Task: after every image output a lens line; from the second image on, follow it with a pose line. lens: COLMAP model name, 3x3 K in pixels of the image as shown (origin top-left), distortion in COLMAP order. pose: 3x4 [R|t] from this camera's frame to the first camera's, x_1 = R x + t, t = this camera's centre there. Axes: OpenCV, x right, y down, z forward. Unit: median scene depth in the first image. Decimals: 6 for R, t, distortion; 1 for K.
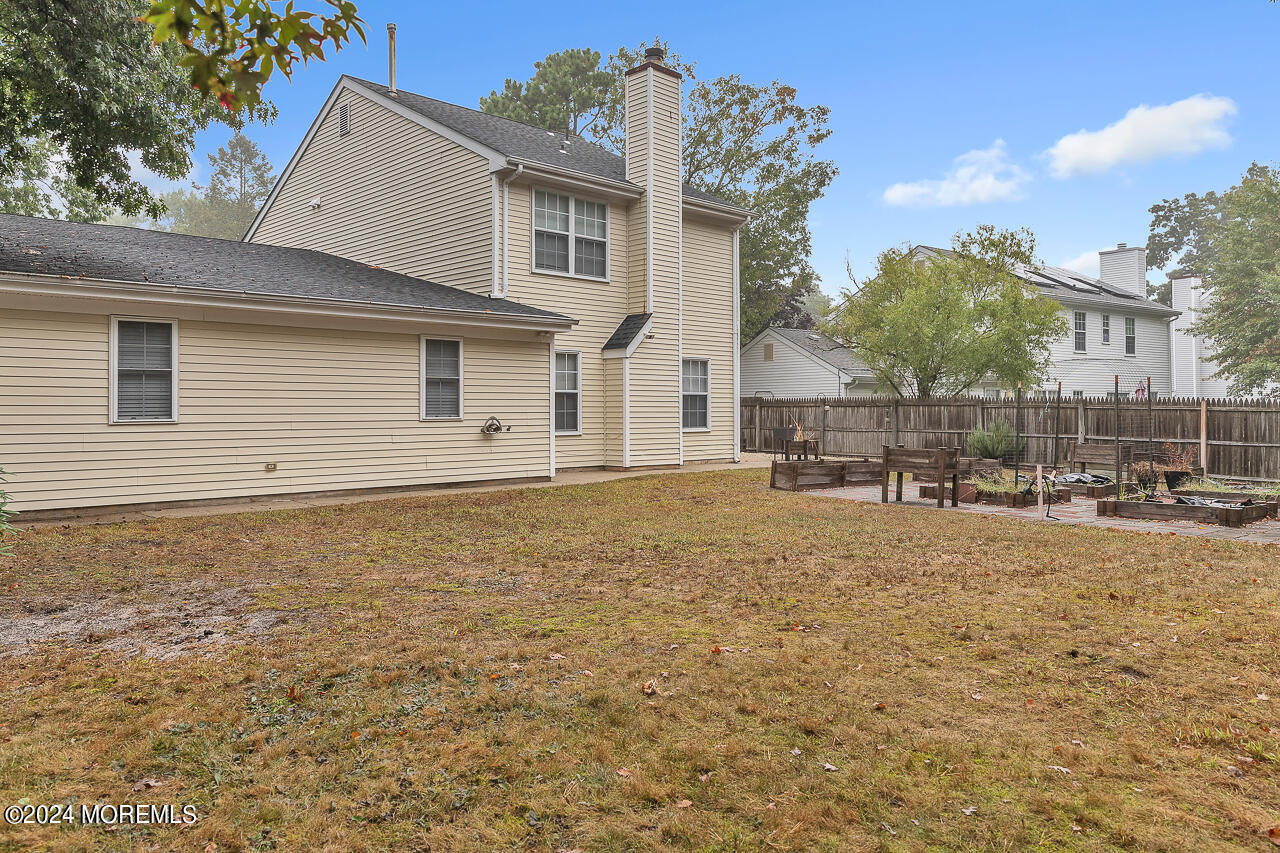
lens RADIAL K [[917.0, 0, 643.9], [0, 917.0, 371.3], [0, 0, 1]] dist [0.000910, -0.000296]
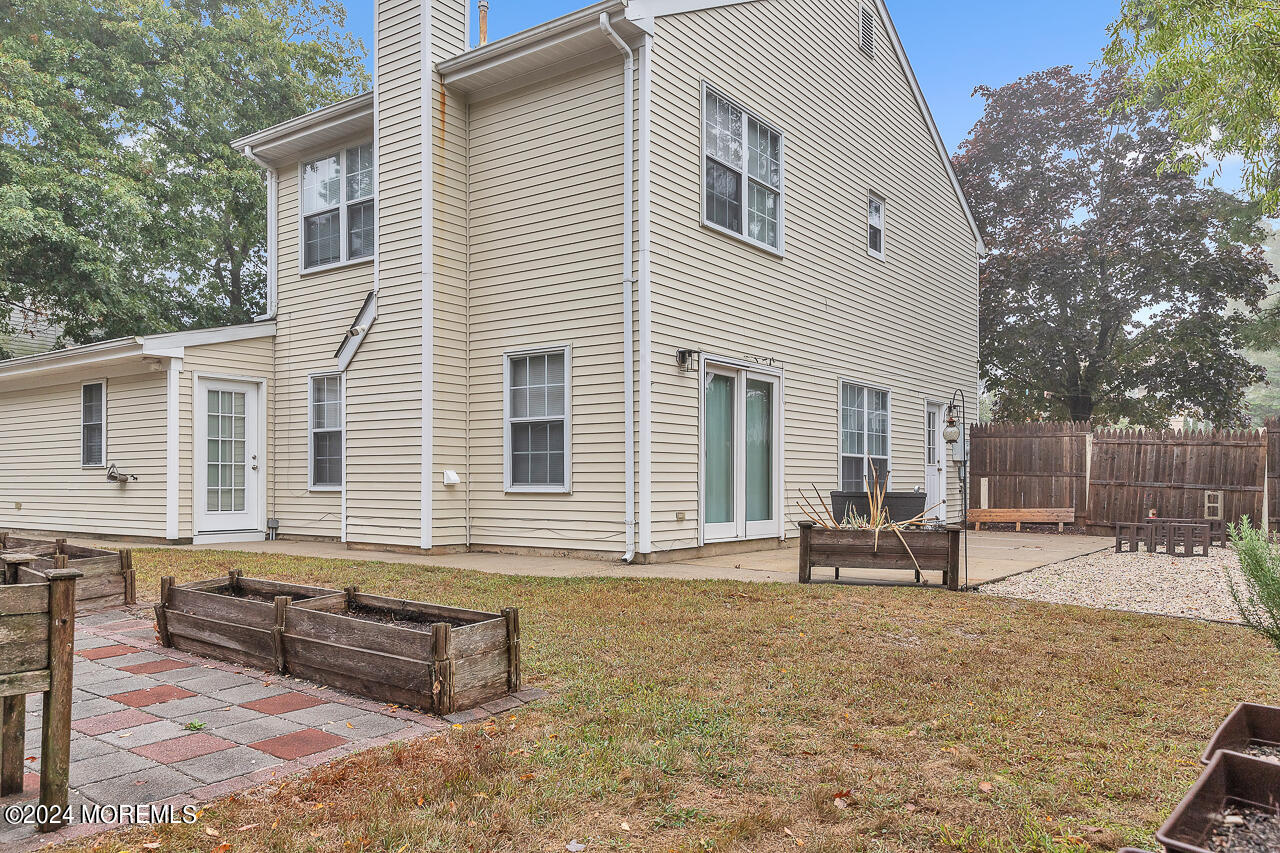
lens RADIAL K [[927.3, 0, 687.4], [0, 927.3, 480.4], [0, 0, 1]] dist [-0.000163, -0.002297]
pose [[0.191716, 0.007658, -0.981421, 0.691392], [0.046336, 0.998784, 0.016845, 0.063551], [0.980356, -0.048704, 0.191128, 1.150782]]
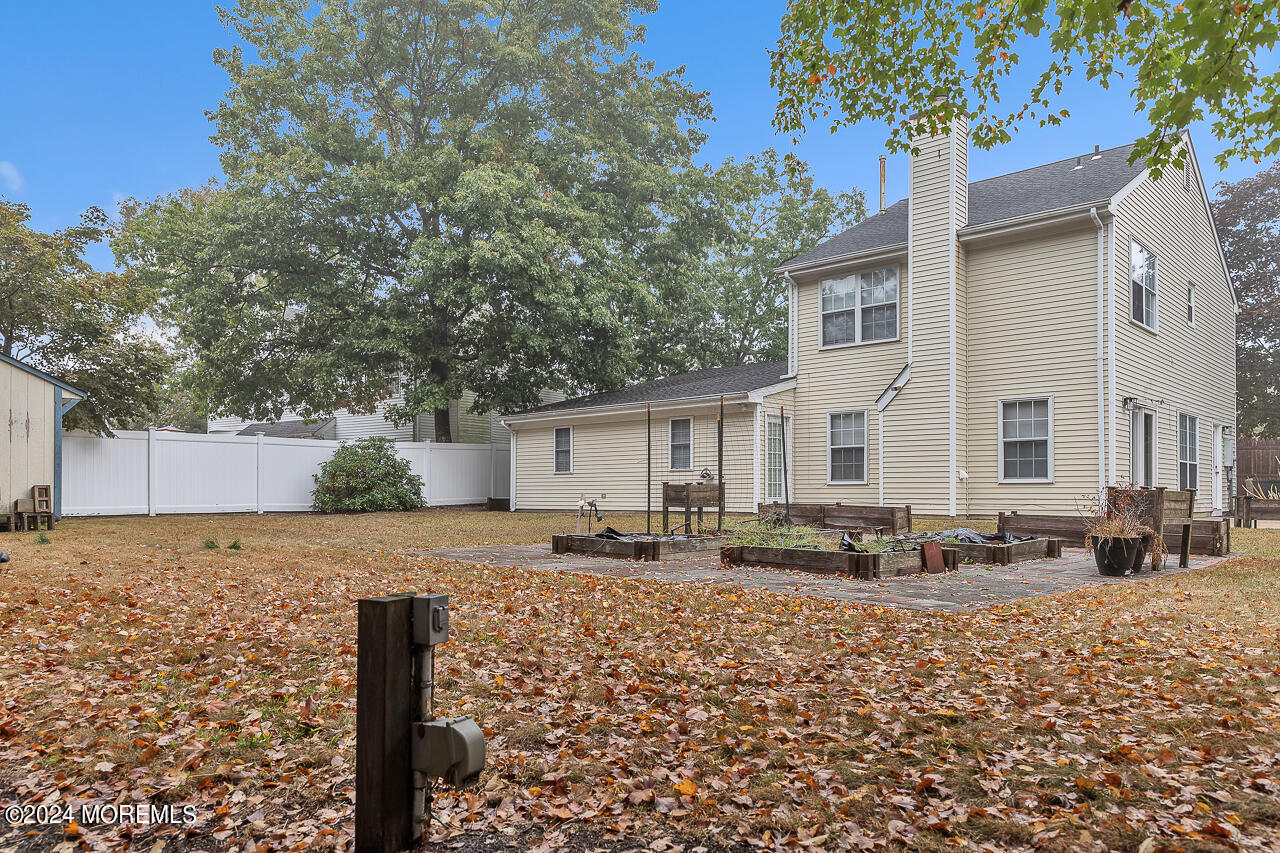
lens RADIAL K [[885.2, 0, 640.7], [0, 885.2, 488.8], [0, 0, 1]] dist [-0.000767, -0.001372]
pose [[0.049612, 0.001593, -0.998767, 1.034899], [0.046932, 0.998890, 0.003924, 0.059848], [0.997665, -0.047069, 0.049482, 0.691013]]
